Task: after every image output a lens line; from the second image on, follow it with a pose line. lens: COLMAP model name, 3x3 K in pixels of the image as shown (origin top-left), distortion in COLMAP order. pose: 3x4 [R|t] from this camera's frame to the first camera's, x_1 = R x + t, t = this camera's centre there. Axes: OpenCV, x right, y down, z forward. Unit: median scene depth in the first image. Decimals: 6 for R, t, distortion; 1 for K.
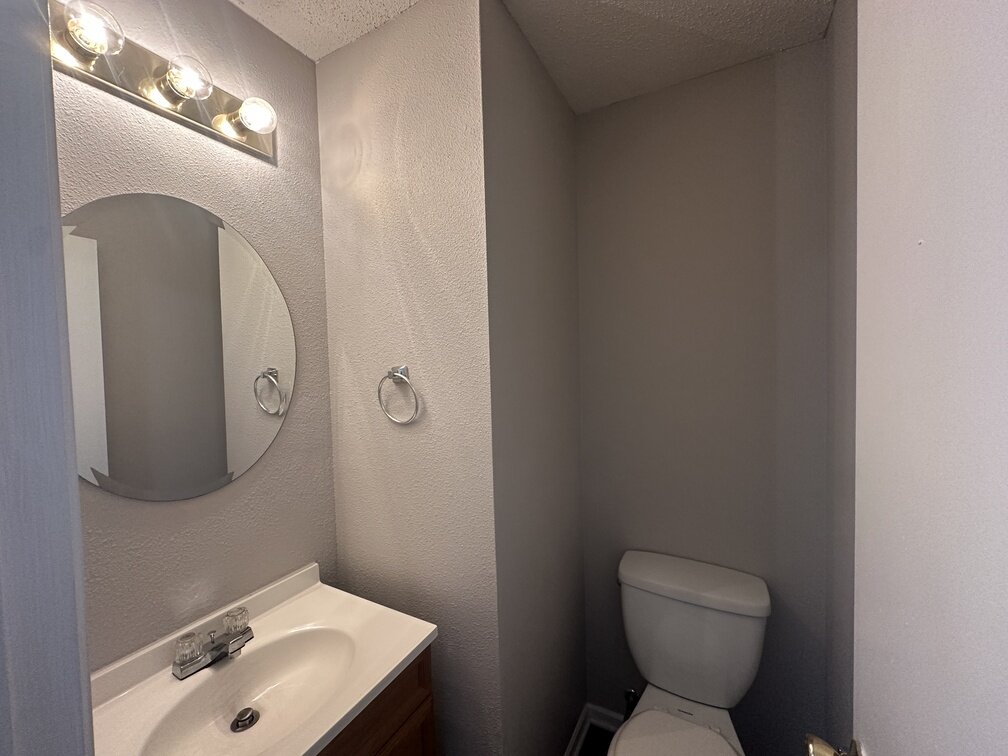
lens RADIAL K [[400.5, 0, 504.0], [0, 400.5, 378.0], [0, 0, 1]] dist [-0.004069, -0.000233]
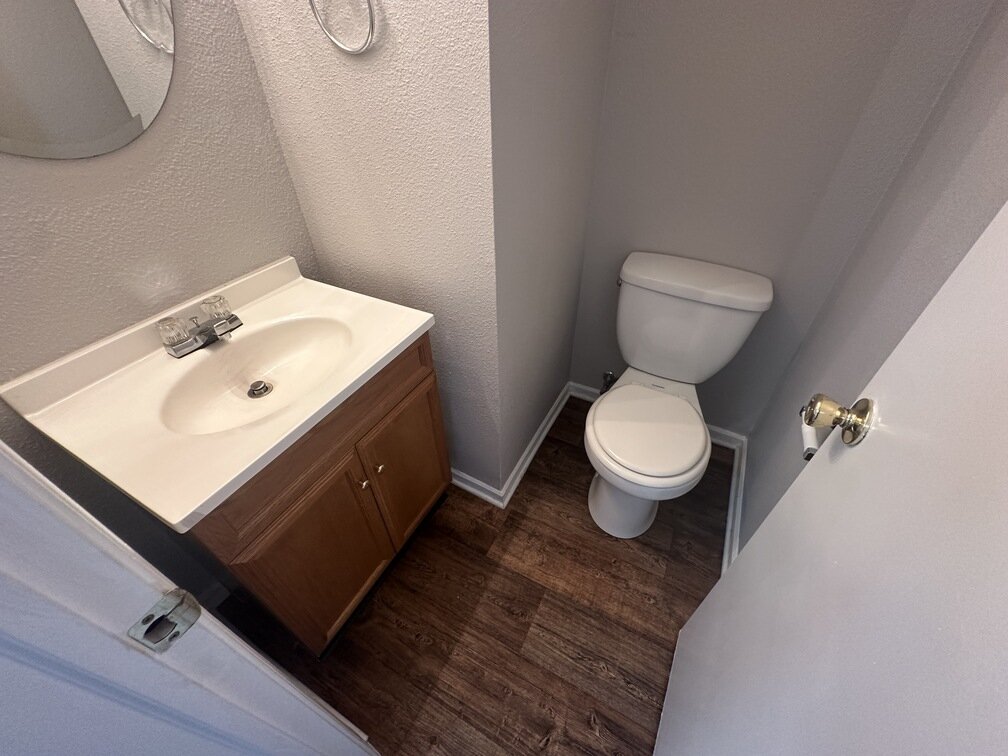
lens RADIAL K [[400.5, 0, 504.0], [0, 400.5, 378.0], [0, 0, 1]] dist [-0.004069, -0.000233]
pose [[0.999563, -0.000347, 0.029547, -0.023105], [-0.017843, 0.789974, 0.612881, 0.131768], [-0.023554, -0.613141, 0.789622, 0.126551]]
